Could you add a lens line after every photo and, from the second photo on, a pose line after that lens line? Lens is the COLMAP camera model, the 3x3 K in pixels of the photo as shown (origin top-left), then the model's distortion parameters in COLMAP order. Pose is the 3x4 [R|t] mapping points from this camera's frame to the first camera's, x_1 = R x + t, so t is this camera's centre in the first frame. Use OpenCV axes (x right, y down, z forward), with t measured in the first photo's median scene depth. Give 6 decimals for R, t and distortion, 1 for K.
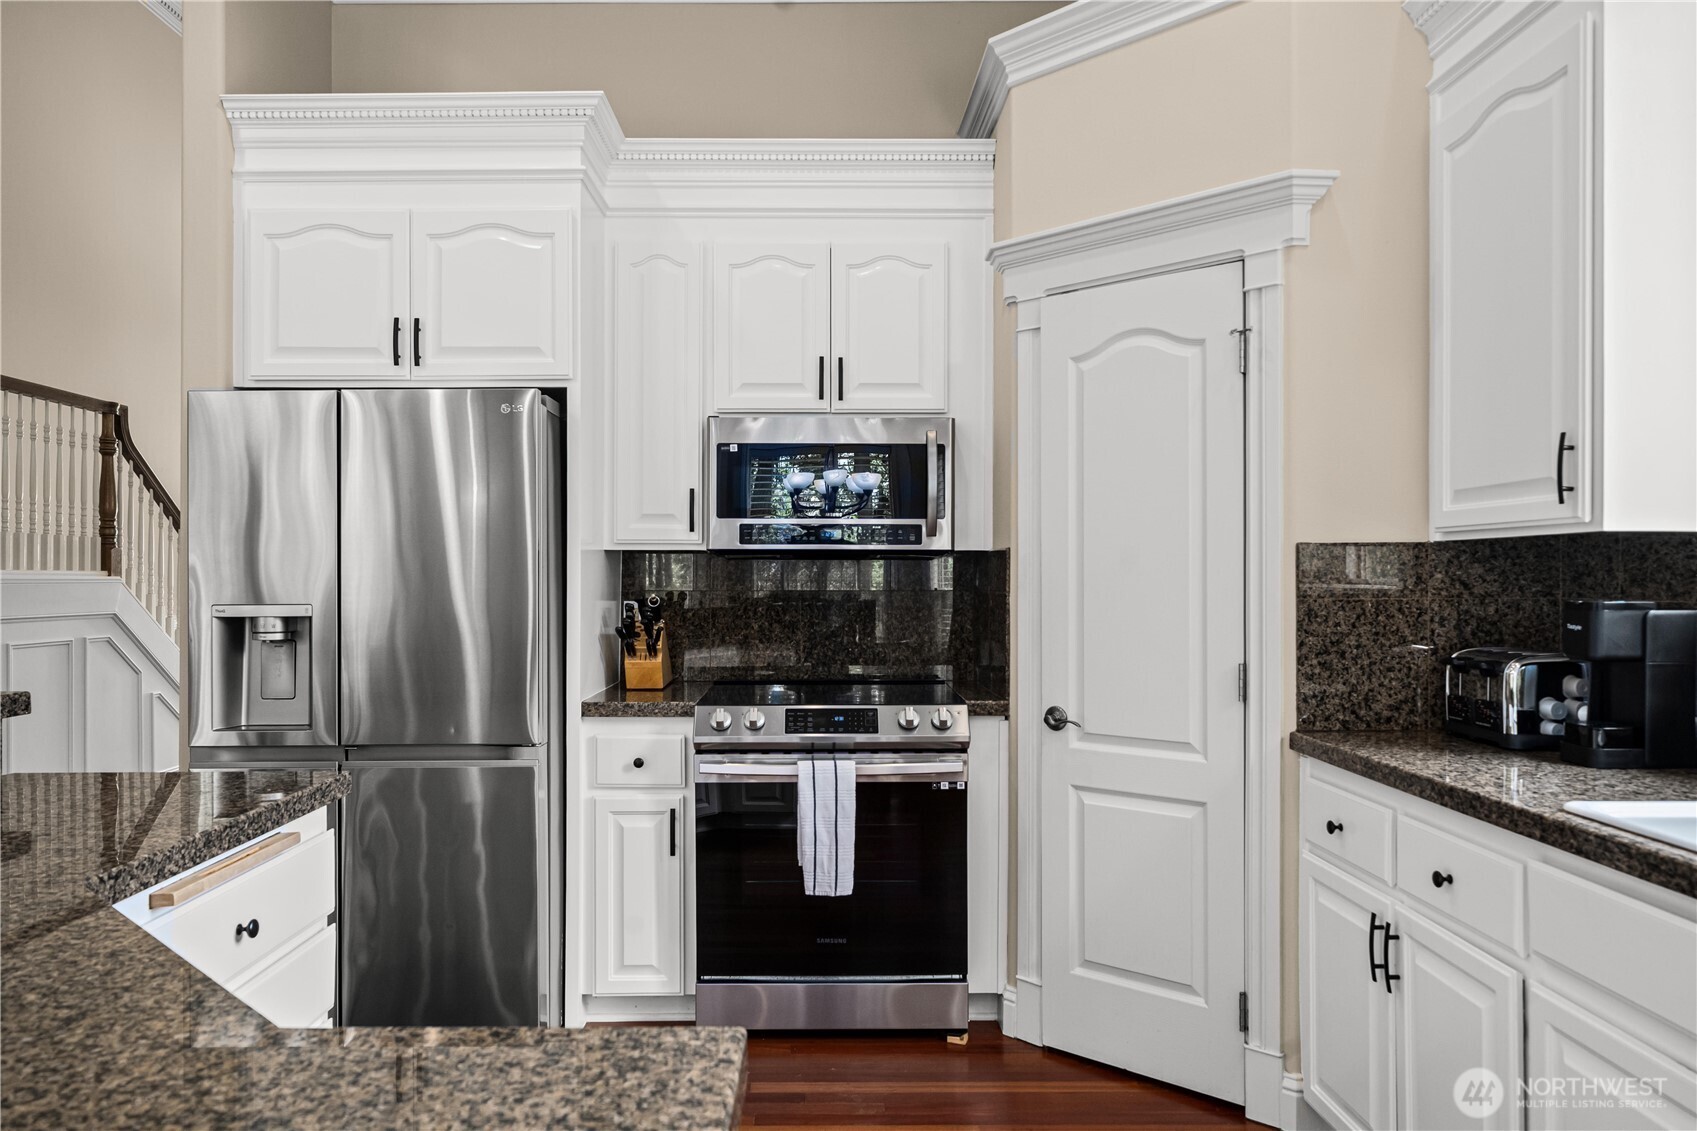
lens RADIAL K [[1178.7, 0, 846.0], [0, 1178.7, 567.8], [0, 0, 1]] dist [0.005802, 0.001048]
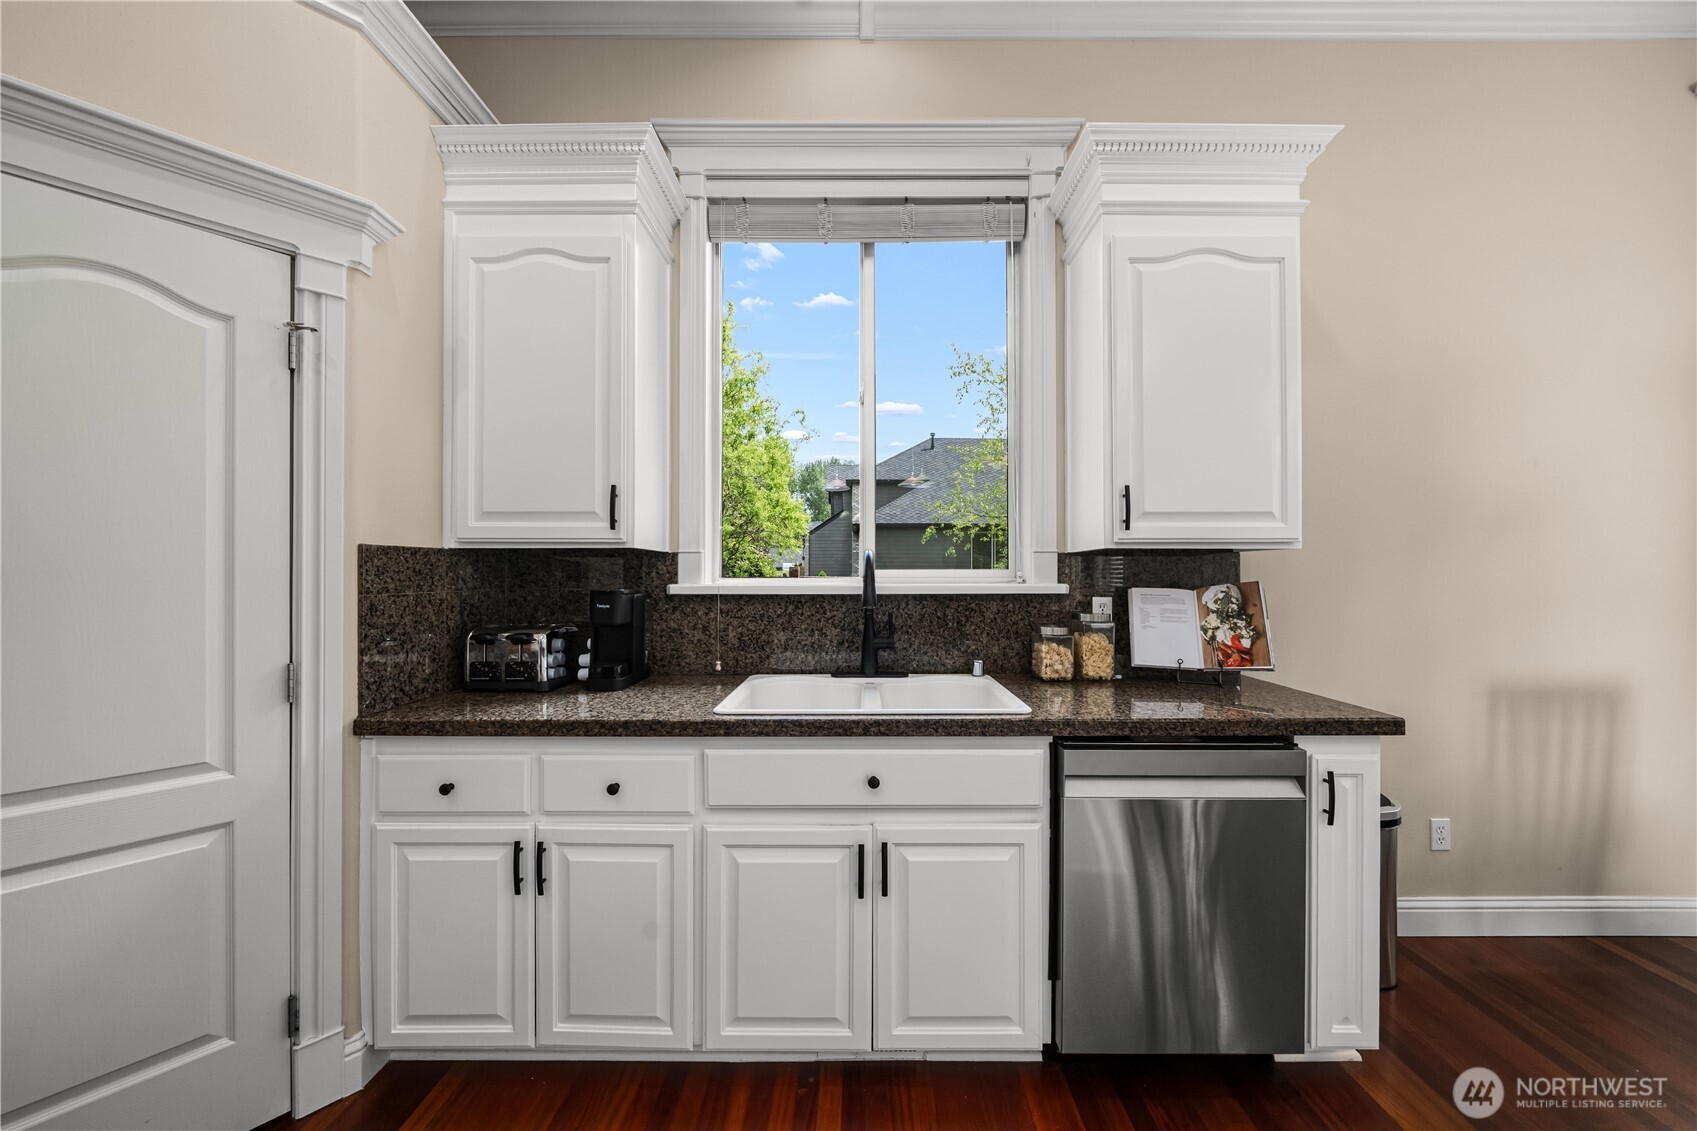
lens RADIAL K [[589.4, 0, 851.6], [0, 589.4, 570.7], [0, 0, 1]] dist [-0.003468, -0.000272]
pose [[0.018854, 0.006866, 0.999799, -0.151016], [-0.006267, 0.999958, -0.006748, 0.004334], [-0.999803, -0.006138, 0.018896, 0.537986]]
